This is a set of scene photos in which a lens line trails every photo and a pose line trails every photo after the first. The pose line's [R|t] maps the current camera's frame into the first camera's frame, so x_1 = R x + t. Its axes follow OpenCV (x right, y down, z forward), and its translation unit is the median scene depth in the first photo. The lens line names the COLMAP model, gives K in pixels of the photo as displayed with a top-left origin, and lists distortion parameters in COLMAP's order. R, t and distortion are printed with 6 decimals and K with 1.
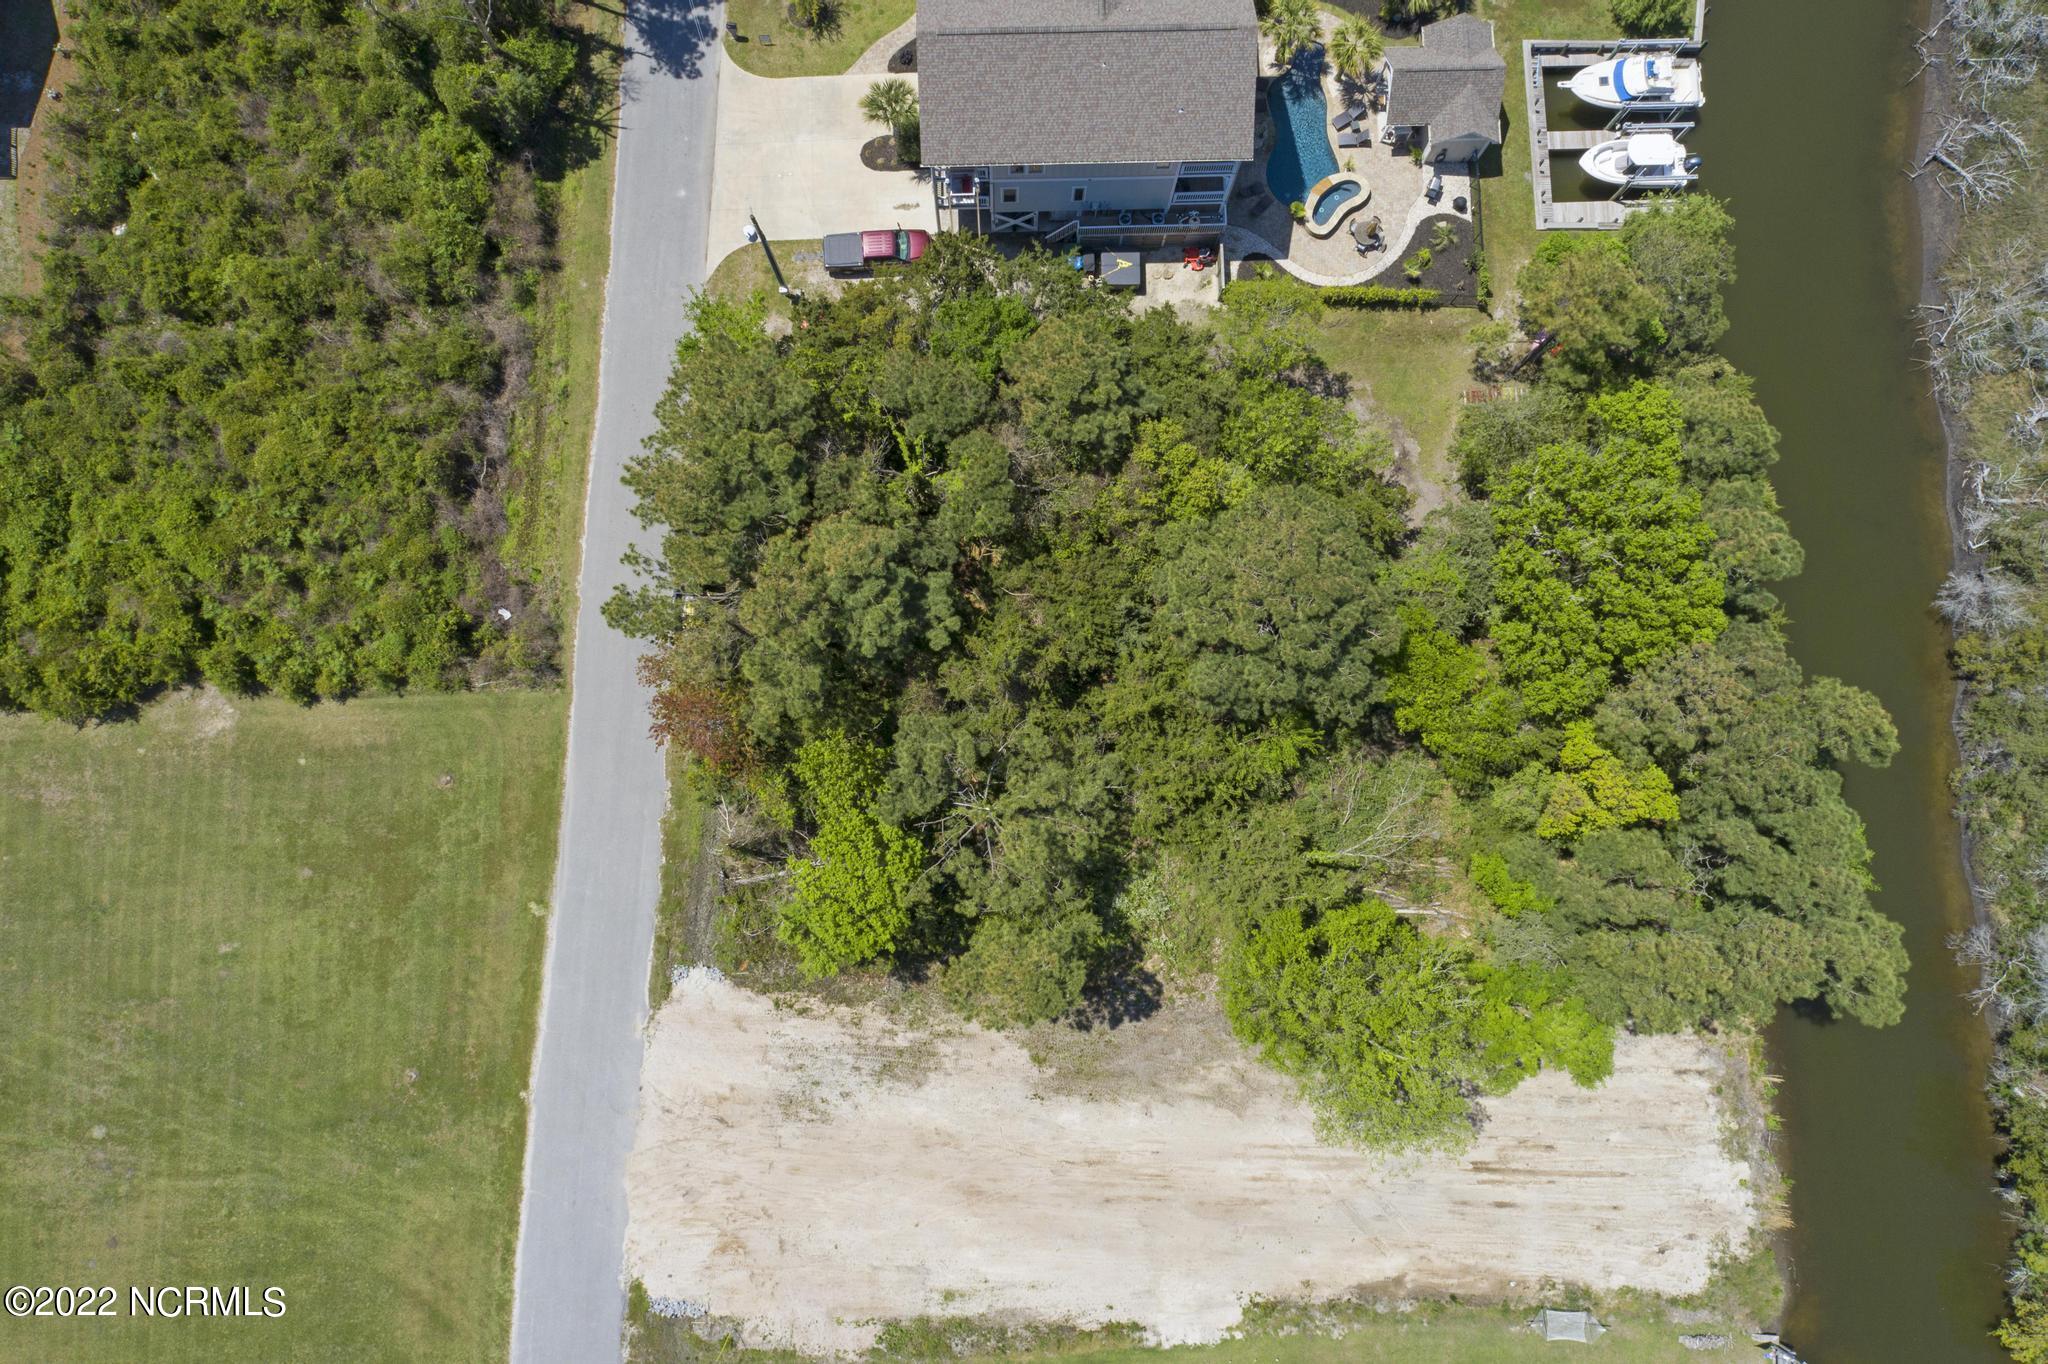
lens RADIAL K [[1408.8, 0, 1019.5], [0, 1408.8, 679.9], [0, 0, 1]] dist [-0.003516, 0.008182]
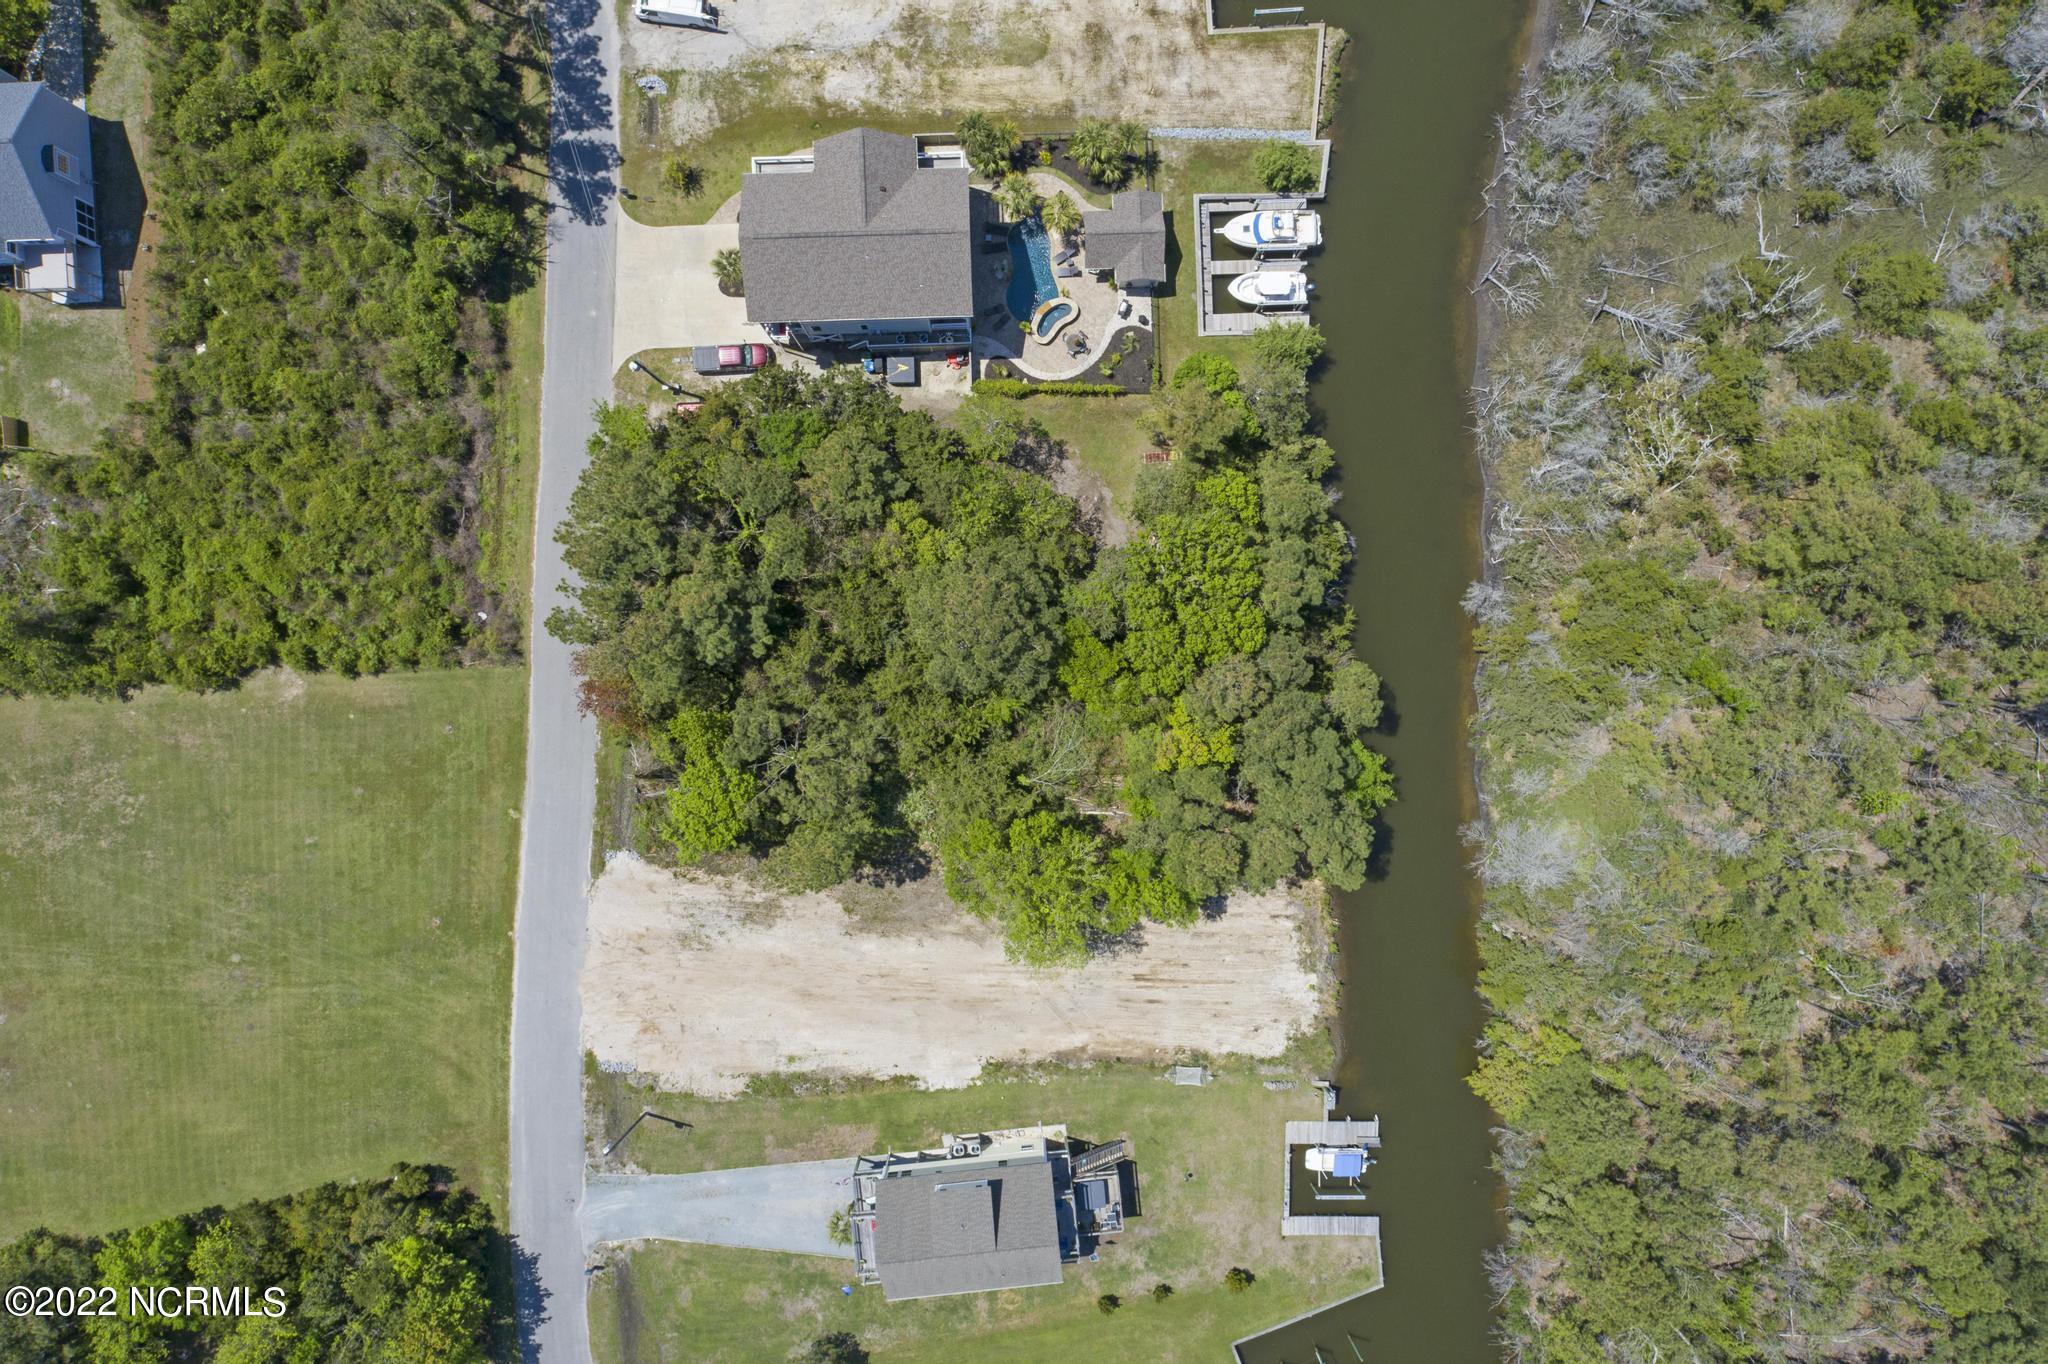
lens RADIAL K [[1408.8, 0, 1028.2], [0, 1408.8, 682.9], [0, 0, 1]] dist [-0.003516, 0.008182]
pose [[0.999988, -0.003937, -0.002887, 0.211082], [0.004257, 0.992671, 0.120774, -0.154797], [0.002391, -0.120785, 0.992676, -0.473784]]
